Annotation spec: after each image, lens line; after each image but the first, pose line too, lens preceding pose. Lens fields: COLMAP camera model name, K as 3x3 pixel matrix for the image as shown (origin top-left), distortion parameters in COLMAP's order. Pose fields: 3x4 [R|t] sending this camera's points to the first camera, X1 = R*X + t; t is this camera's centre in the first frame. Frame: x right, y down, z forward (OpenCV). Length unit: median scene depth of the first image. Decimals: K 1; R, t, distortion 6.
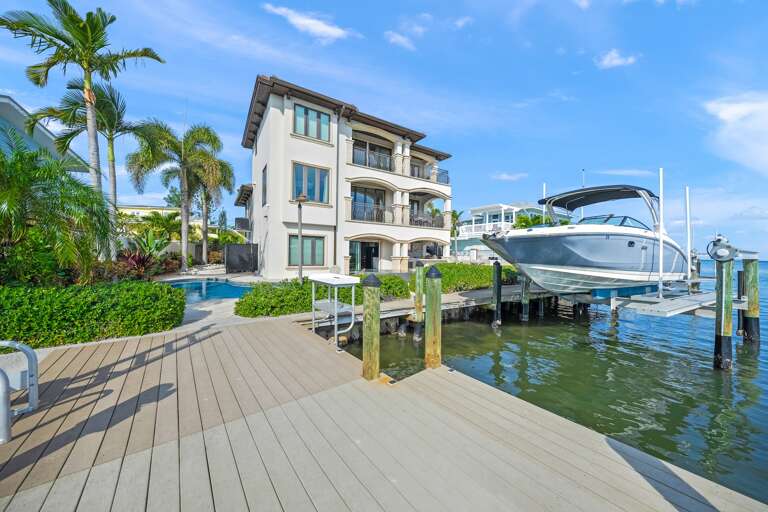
lens RADIAL K [[264.3, 0, 382.9], [0, 264.3, 256.2], [0, 0, 1]] dist [-0.000417, 0.000223]
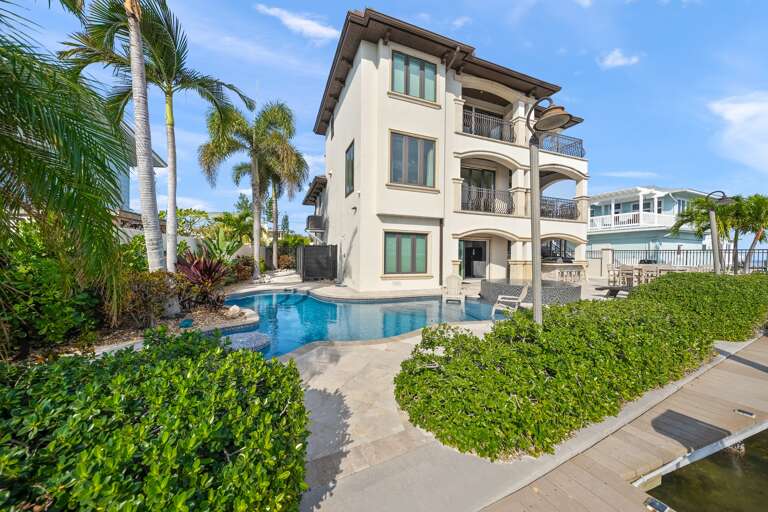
lens RADIAL K [[264.3, 0, 376.3], [0, 264.3, 258.5], [0, 0, 1]] dist [-0.000417, 0.000223]
pose [[0.980284, -0.005291, -0.197521, -0.200791], [0.005125, 0.999986, -0.001348, -0.004591], [0.197526, 0.000309, 0.980298, 0.236881]]
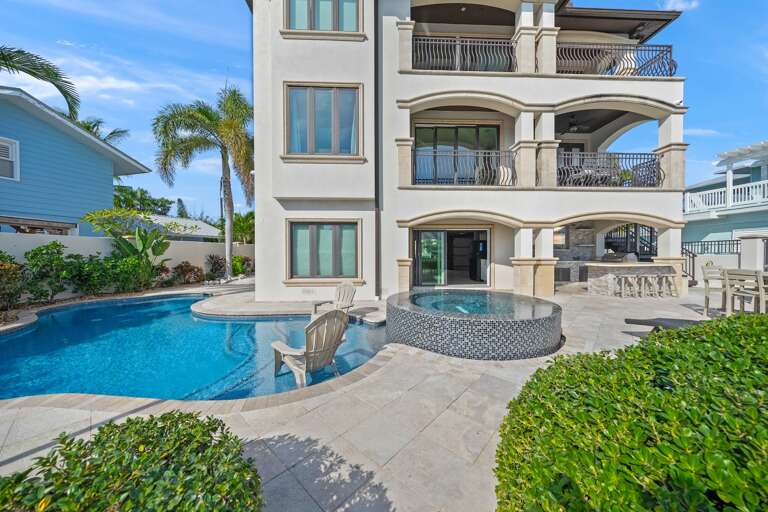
lens RADIAL K [[264.3, 0, 383.7], [0, 264.3, 255.0], [0, 0, 1]] dist [-0.000417, 0.000223]
pose [[0.868063, -0.011229, -0.496327, 0.075035], [0.011593, 0.999930, -0.002347, -0.006743], [0.496319, -0.003716, 0.868132, 0.534742]]
